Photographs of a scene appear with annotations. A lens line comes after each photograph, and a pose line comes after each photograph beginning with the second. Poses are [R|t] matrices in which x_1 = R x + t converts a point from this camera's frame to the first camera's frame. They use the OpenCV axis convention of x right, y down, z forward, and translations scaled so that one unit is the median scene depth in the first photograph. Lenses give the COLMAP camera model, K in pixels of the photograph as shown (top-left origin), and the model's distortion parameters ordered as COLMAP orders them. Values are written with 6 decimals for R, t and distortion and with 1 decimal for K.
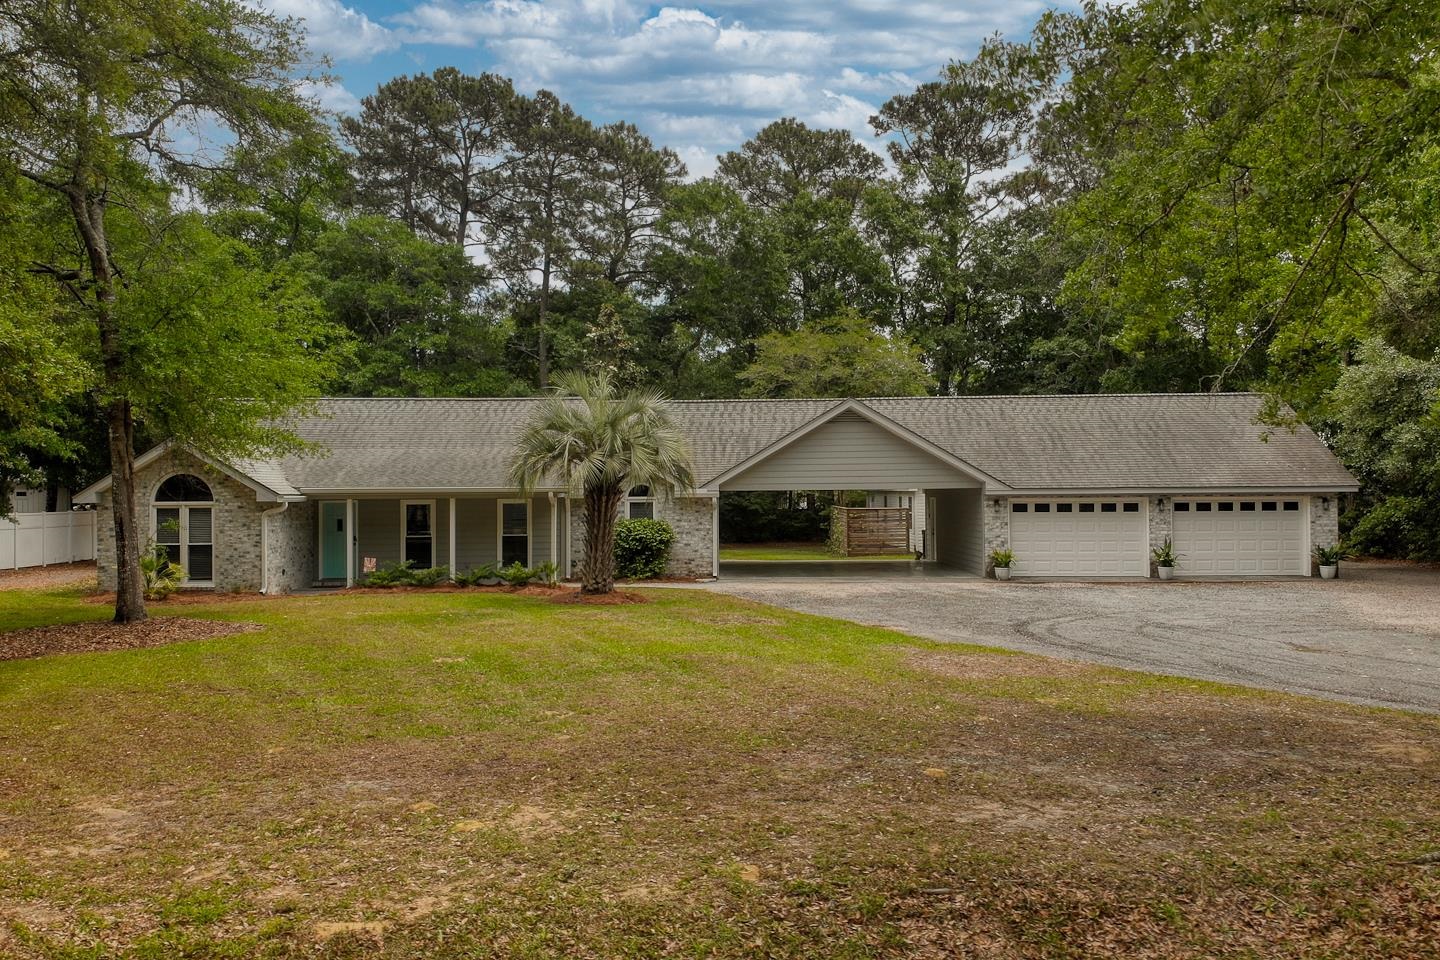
lens RADIAL K [[1263.7, 0, 708.3], [0, 1263.7, 482.6], [0, 0, 1]] dist [0.092255, -0.071223]
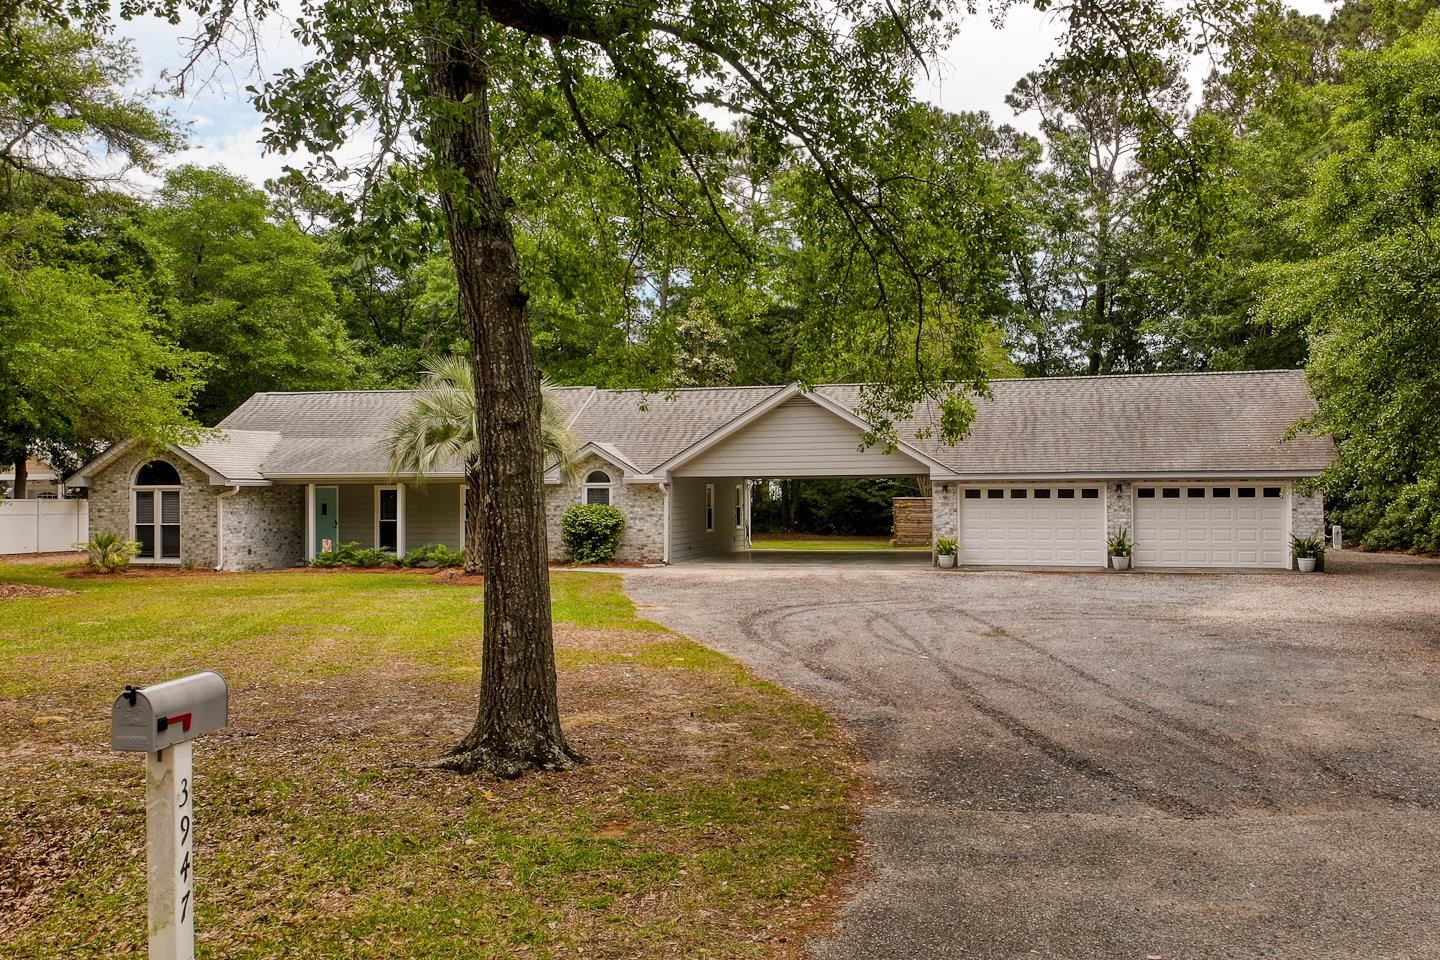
lens RADIAL K [[1263.7, 0, 723.7], [0, 1263.7, 471.4], [0, 0, 1]] dist [0.092255, -0.071223]
pose [[0.979251, -0.001642, -0.202643, 0.258356], [0.000068, 0.999970, -0.007775, 0.010483], [0.202650, 0.007600, 0.979222, 0.027484]]
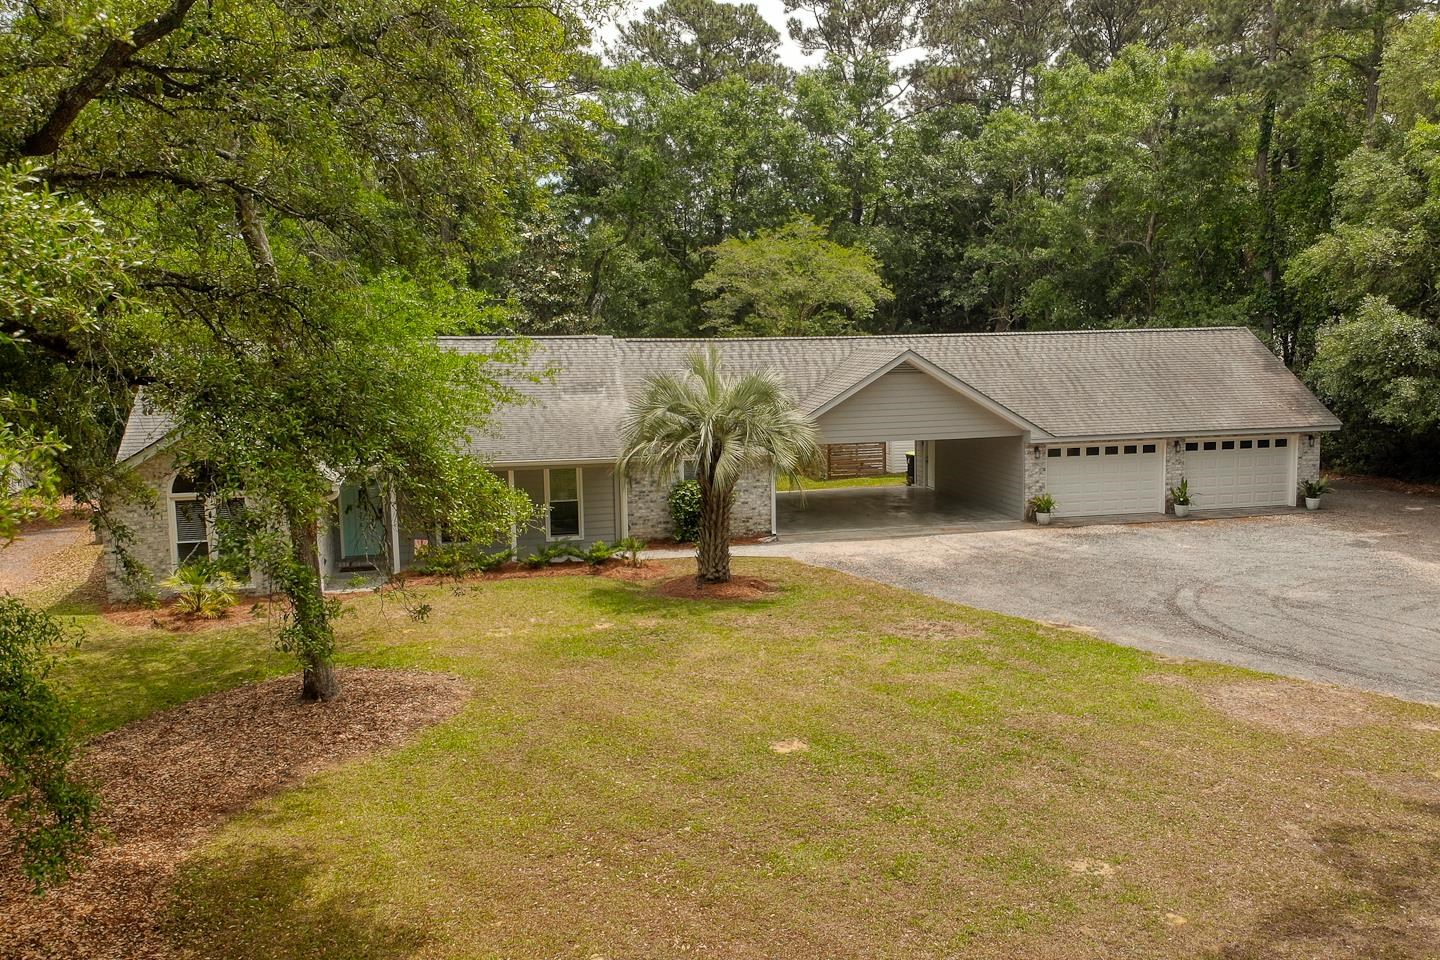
lens RADIAL K [[1263.7, 0, 792.6], [0, 1263.7, 490.9], [0, 0, 1]] dist [0.092255, -0.071223]
pose [[0.963852, -0.041847, 0.263130, -0.237461], [0.004256, 0.989881, 0.141836, -0.098187], [-0.266403, -0.135589, 0.954277, 0.064797]]
